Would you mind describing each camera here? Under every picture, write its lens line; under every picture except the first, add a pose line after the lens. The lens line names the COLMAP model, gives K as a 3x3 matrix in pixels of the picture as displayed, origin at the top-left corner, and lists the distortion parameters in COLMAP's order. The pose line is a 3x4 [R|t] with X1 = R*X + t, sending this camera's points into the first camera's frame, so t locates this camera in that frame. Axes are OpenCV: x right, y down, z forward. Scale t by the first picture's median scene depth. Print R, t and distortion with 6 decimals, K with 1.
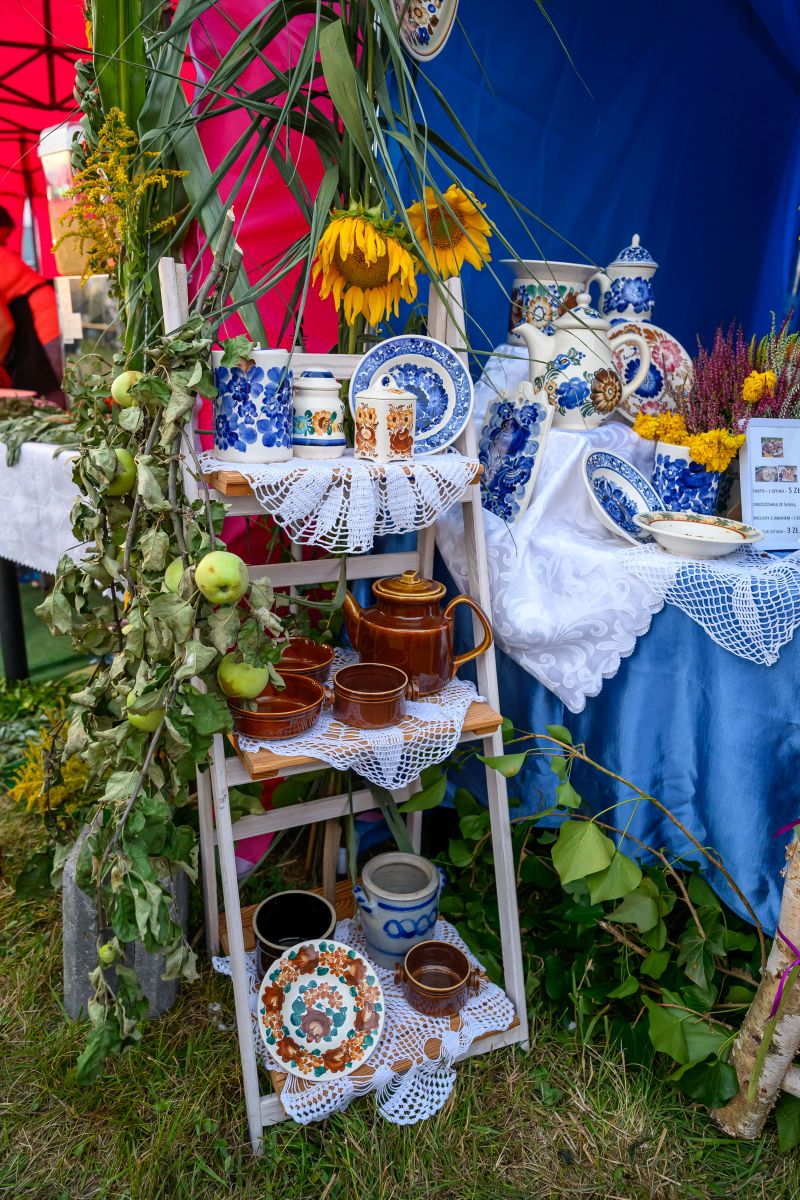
lens RADIAL K [[853.3, 0, 399.3], [0, 853.3, 599.2], [0, 0, 1]] dist [0.006488, 0.006659]
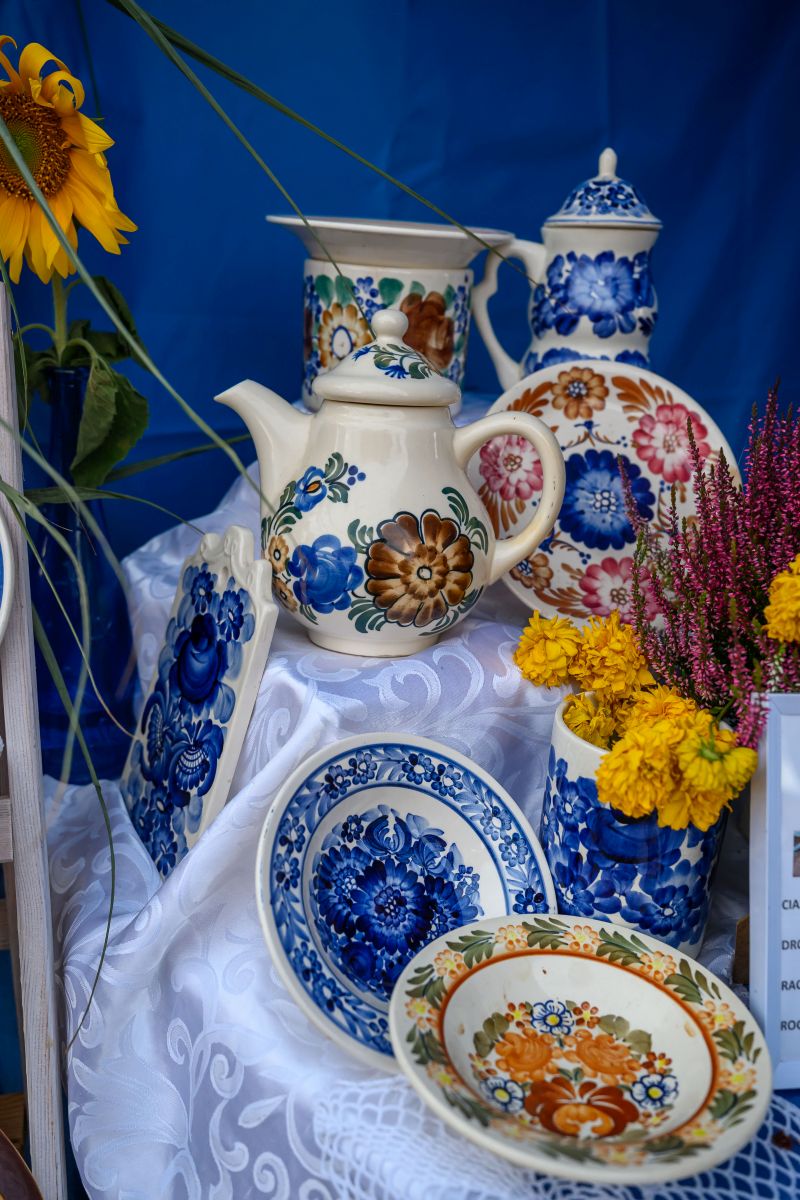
lens RADIAL K [[1103.9, 0, 400.5], [0, 1103.9, 600.3], [0, 0, 1]] dist [-0.005249, 0.000000]
pose [[0.982893, 0.052111, -0.176654, 0.316041], [-0.052676, 0.998611, 0.001493, -0.226449], [0.176486, 0.007838, 0.984272, 0.508883]]
